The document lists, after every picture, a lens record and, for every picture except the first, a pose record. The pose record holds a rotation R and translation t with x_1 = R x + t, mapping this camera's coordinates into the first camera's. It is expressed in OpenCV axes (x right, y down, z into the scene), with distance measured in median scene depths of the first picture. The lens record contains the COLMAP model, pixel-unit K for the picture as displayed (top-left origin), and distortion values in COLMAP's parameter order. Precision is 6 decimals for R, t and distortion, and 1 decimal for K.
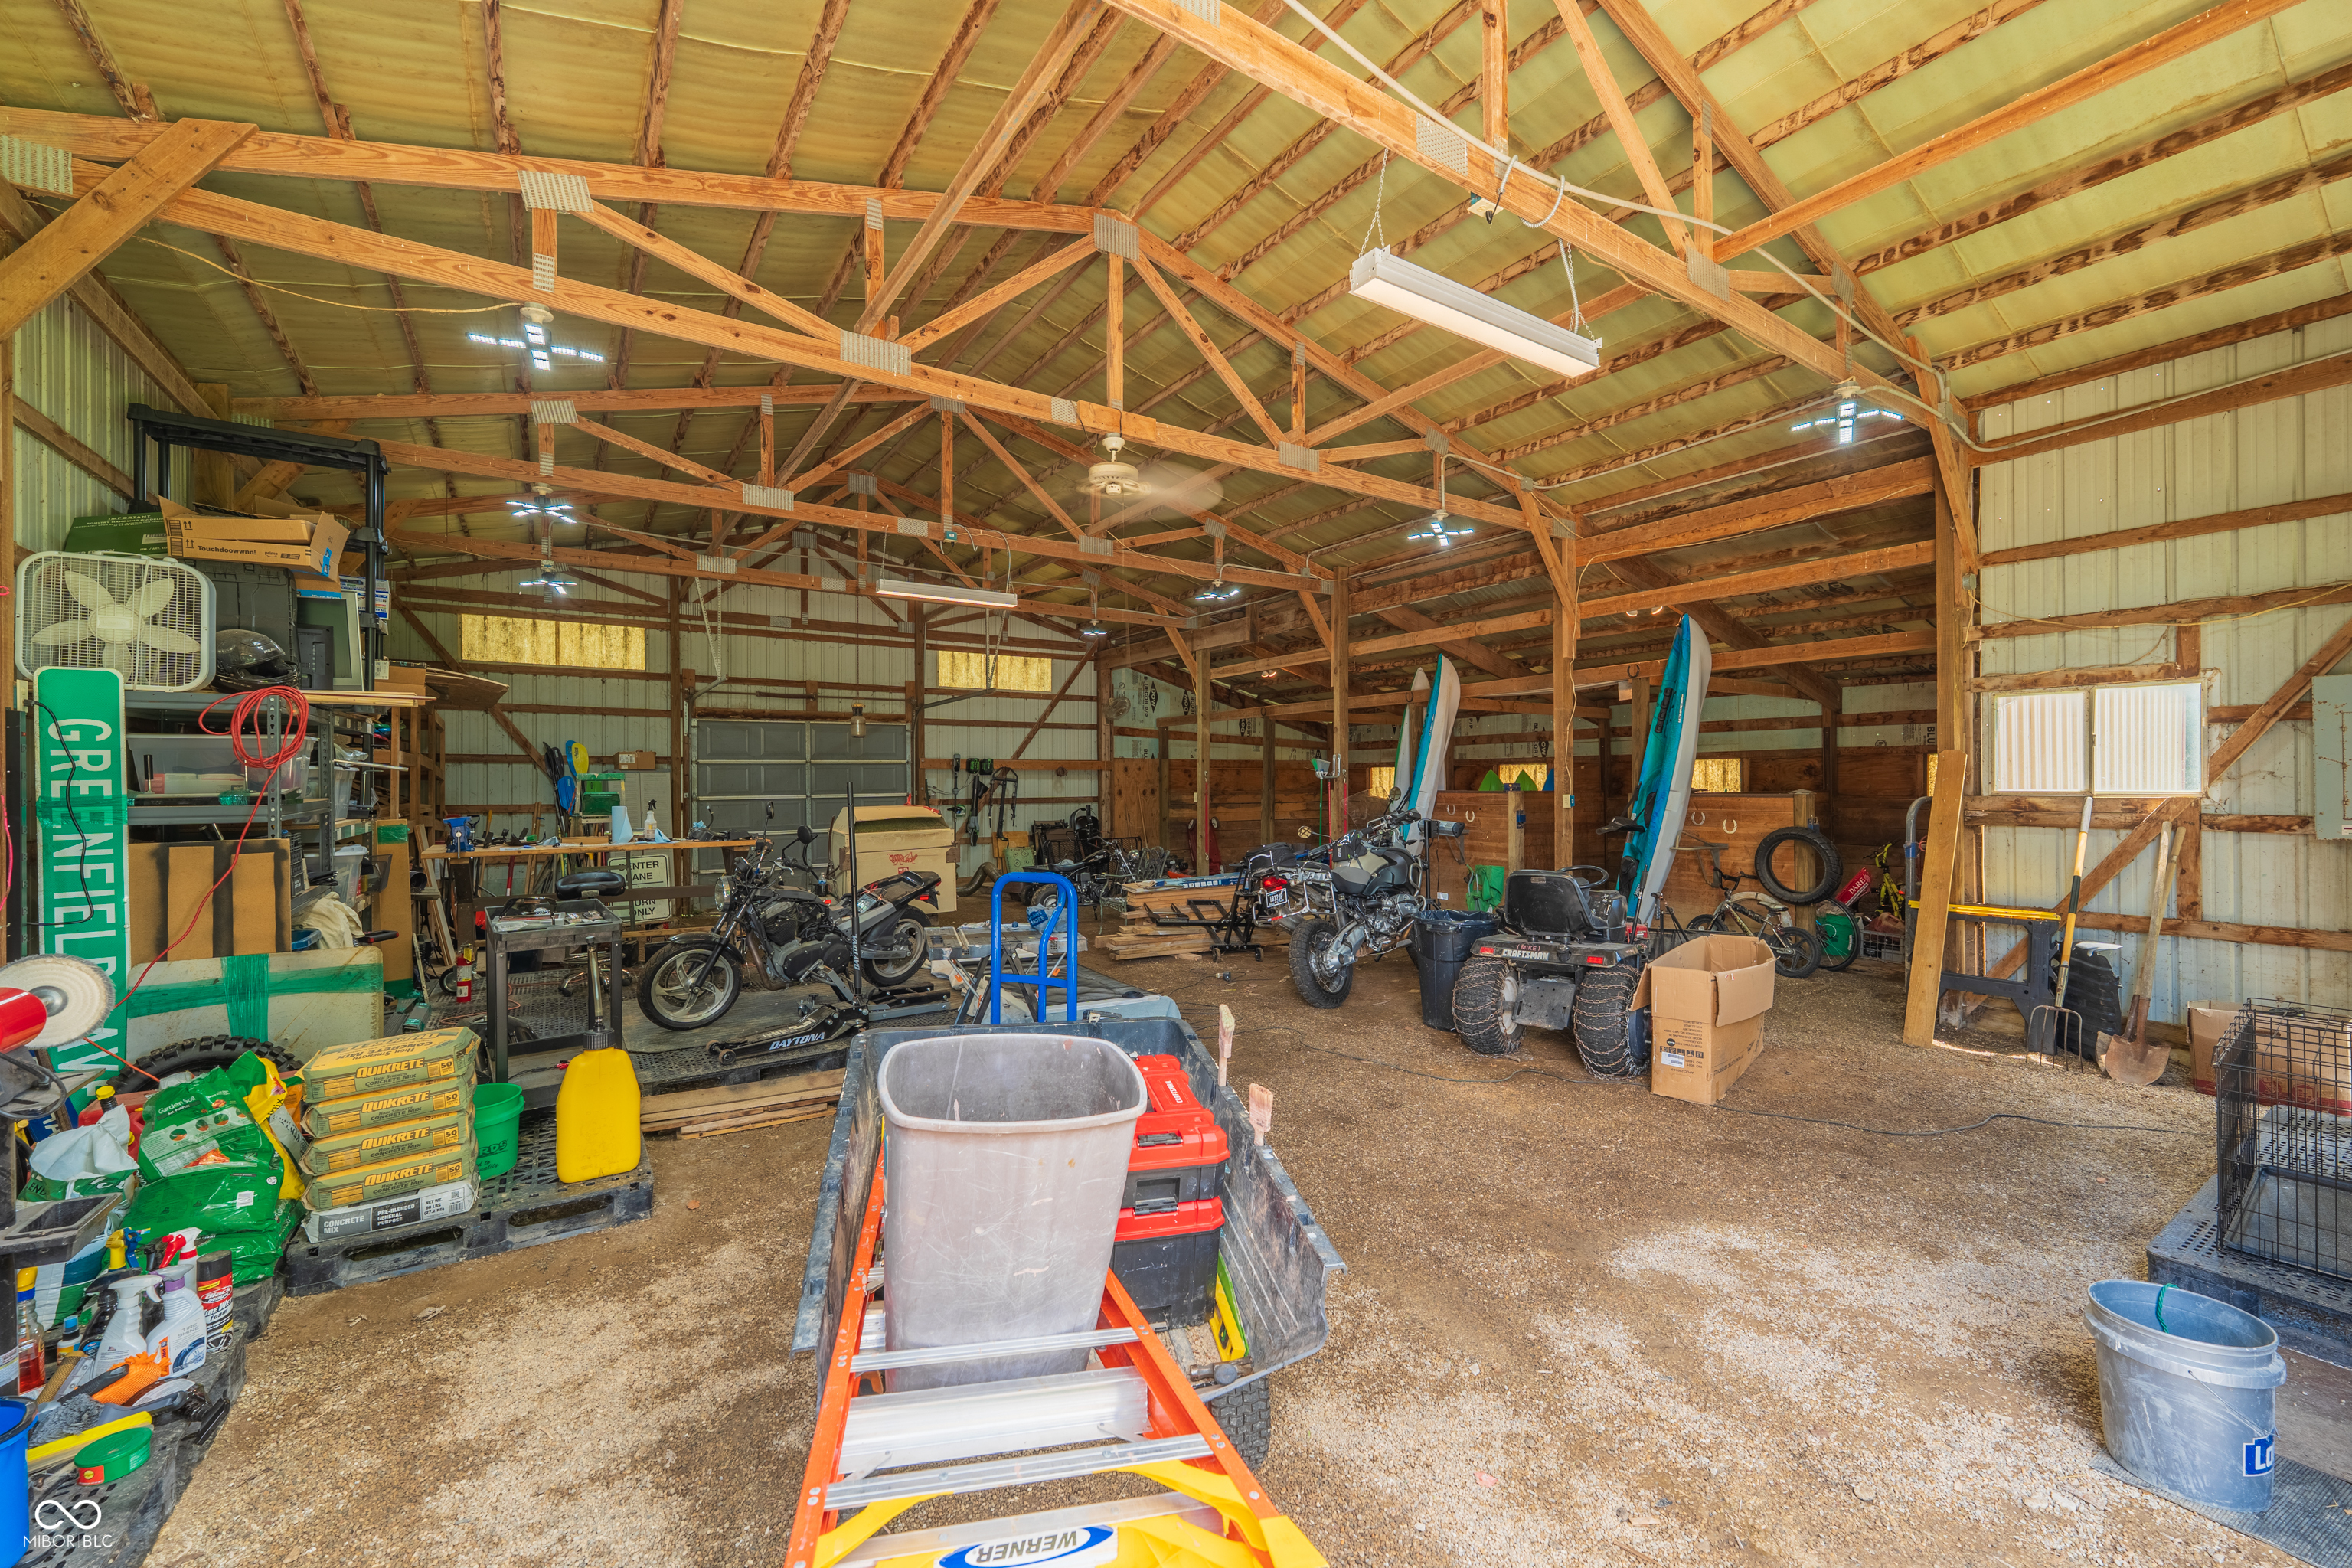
lens RADIAL K [[959.8, 0, 1178.2], [0, 959.8, 784.6], [0, 0, 1]] dist [0.002837, -0.001640]
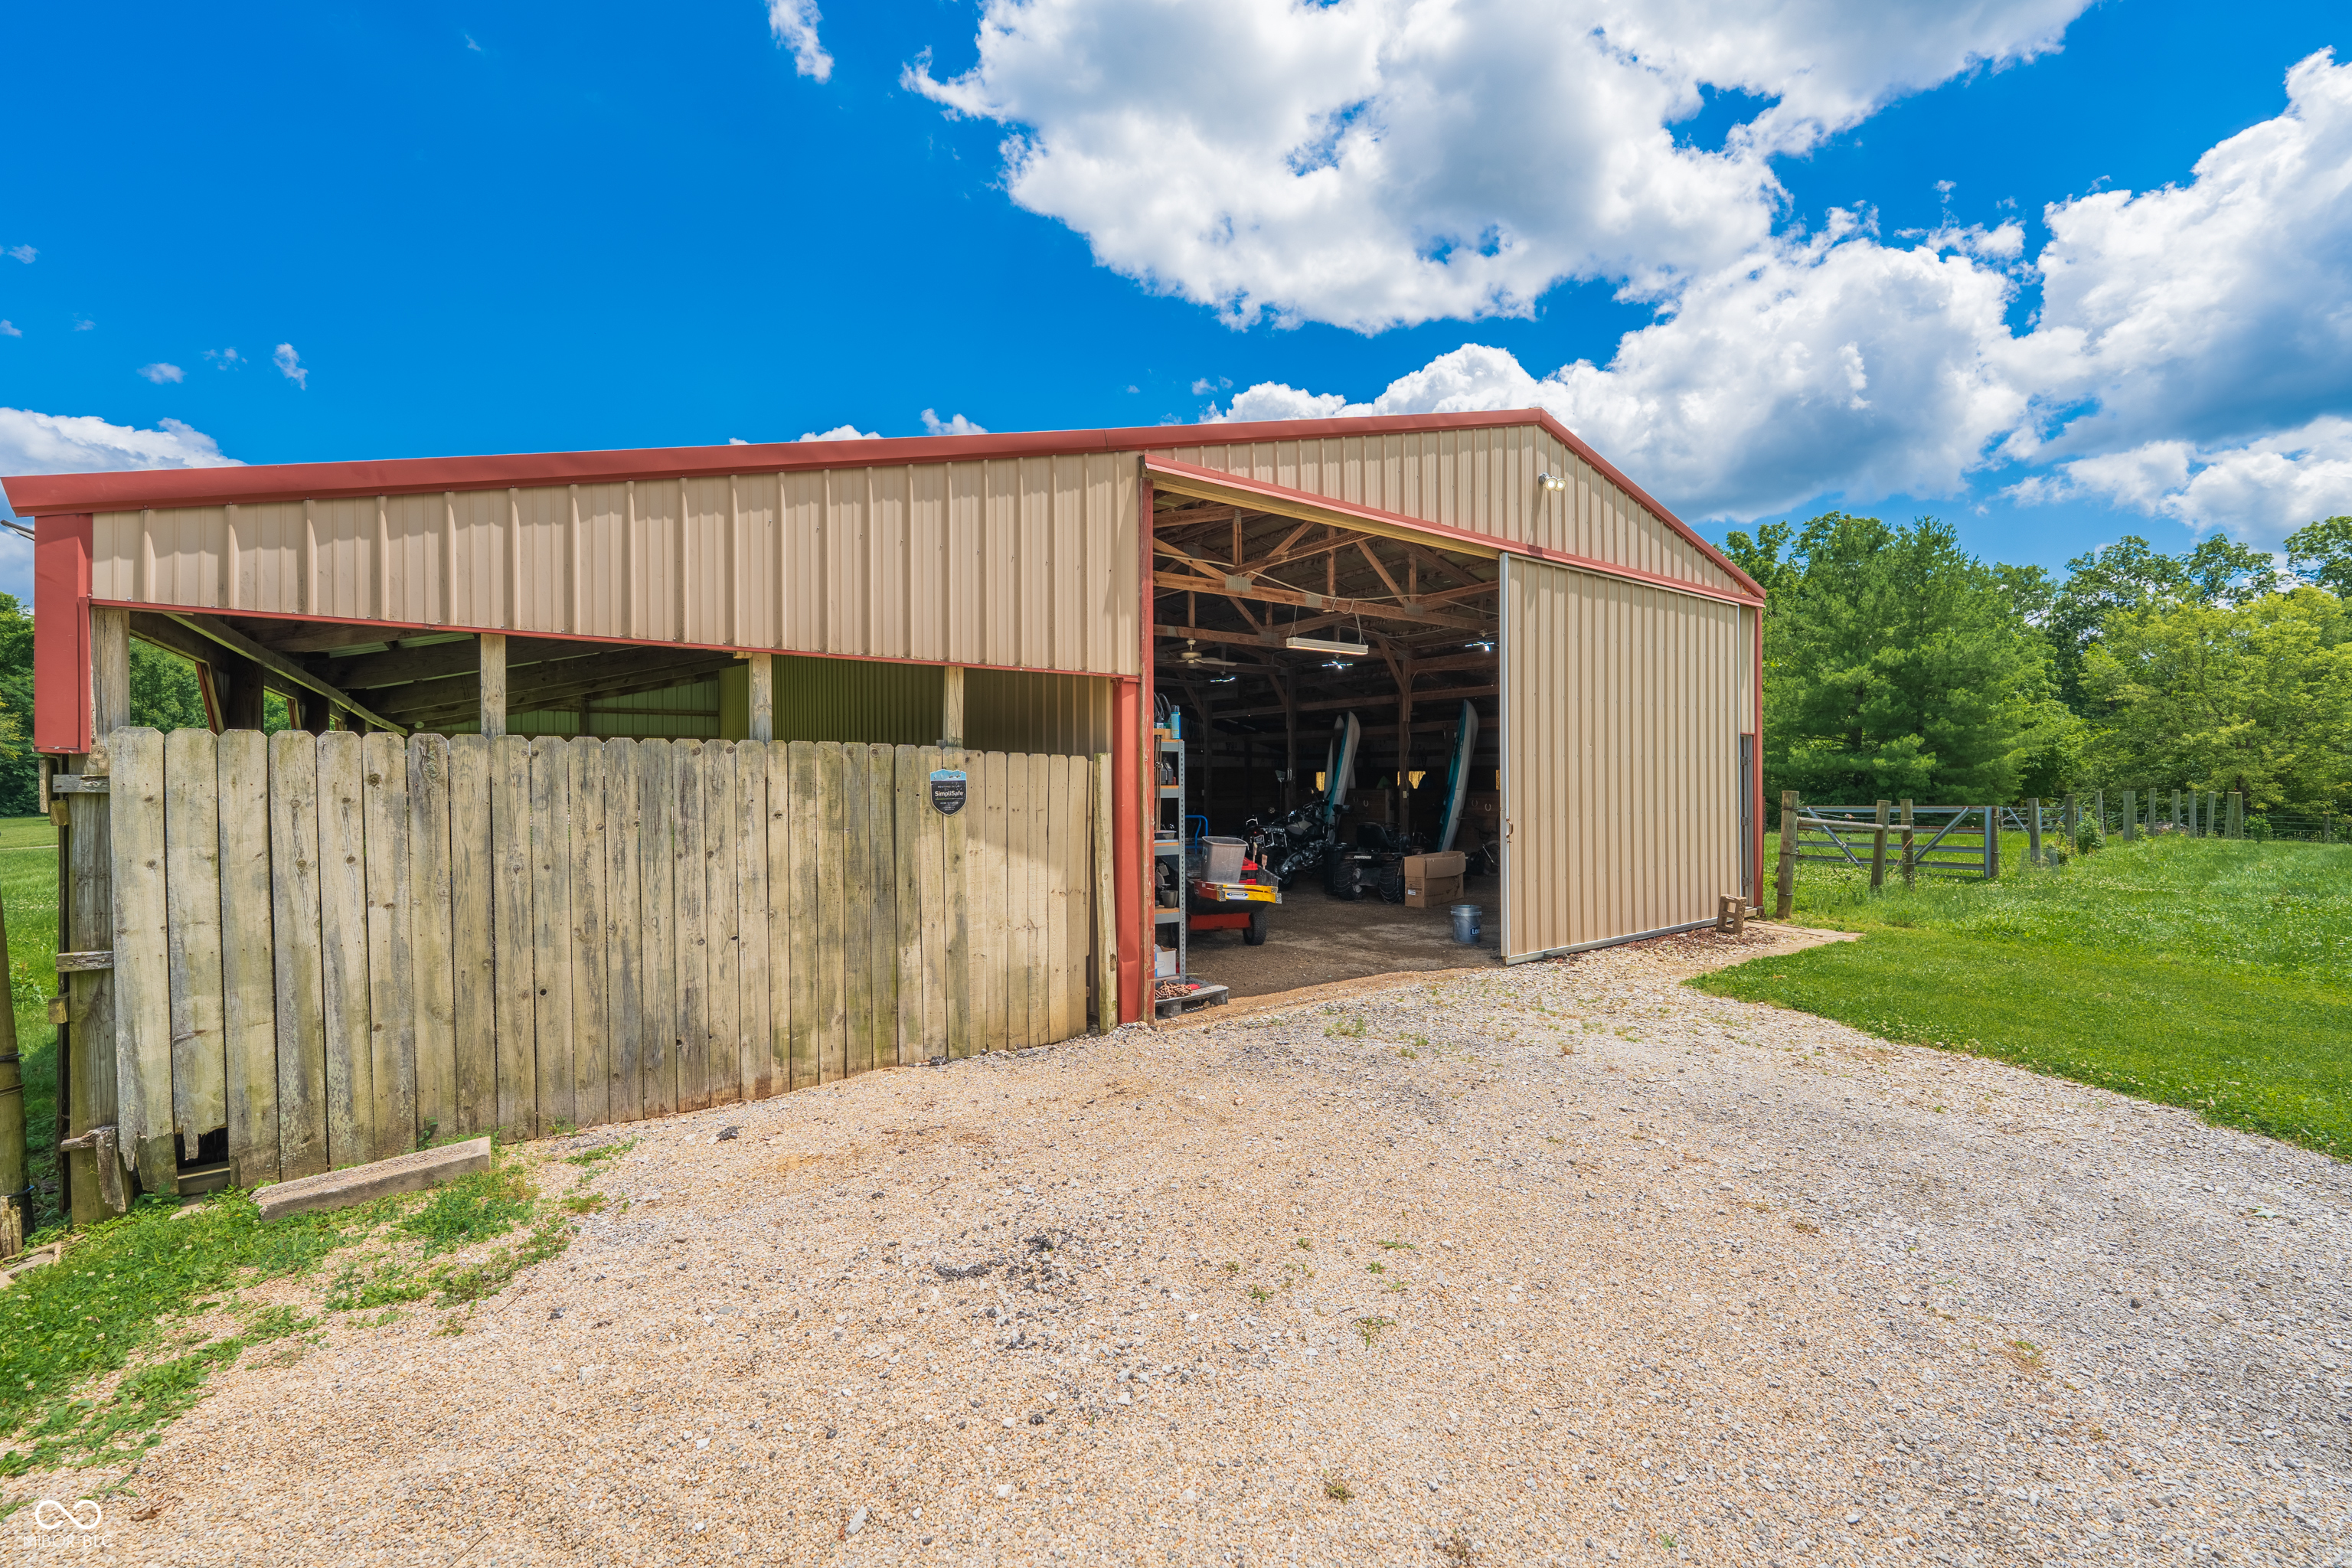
lens RADIAL K [[959.8, 0, 1183.4], [0, 959.8, 782.6], [0, 0, 1]] dist [0.002837, -0.001640]
pose [[0.998992, -0.003457, 0.044765, -0.133508], [0.003146, 0.999970, 0.007029, -0.021351], [-0.044788, -0.006881, 0.998973, -0.930540]]
